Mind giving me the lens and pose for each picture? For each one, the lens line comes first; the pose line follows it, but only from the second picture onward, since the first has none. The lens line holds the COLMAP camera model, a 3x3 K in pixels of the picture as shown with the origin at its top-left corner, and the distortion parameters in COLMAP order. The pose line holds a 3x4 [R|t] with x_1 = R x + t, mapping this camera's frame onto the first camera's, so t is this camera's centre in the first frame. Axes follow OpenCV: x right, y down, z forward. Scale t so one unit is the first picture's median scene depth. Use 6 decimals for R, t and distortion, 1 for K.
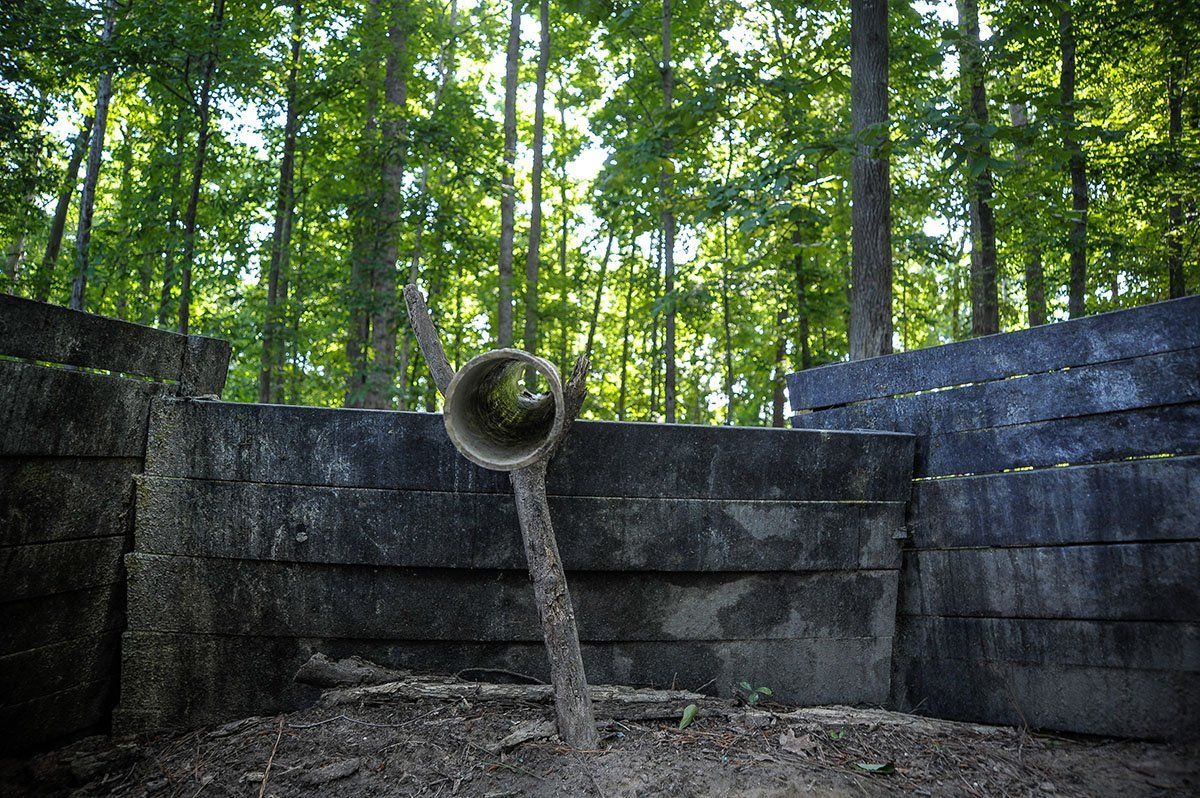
lens RADIAL K [[788.4, 0, 600.0], [0, 788.4, 399.0], [0, 0, 1]] dist [-0.133663, 0.076964]
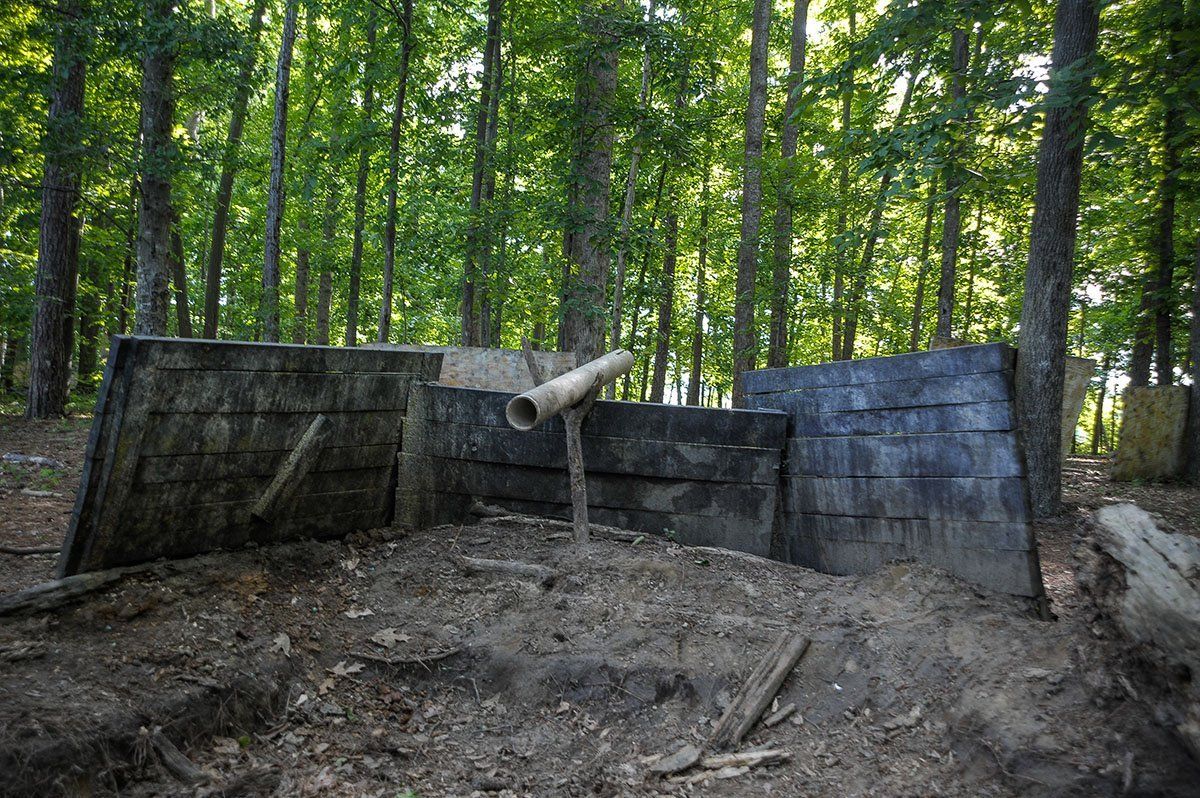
lens RADIAL K [[788.4, 0, 600.0], [0, 788.4, 399.0], [0, 0, 1]] dist [-0.133663, 0.076964]
pose [[0.969869, 0.043349, -0.239739, 0.484337], [-0.022486, 0.995770, 0.089085, -0.167519], [0.242586, -0.081010, 0.966742, -1.050055]]
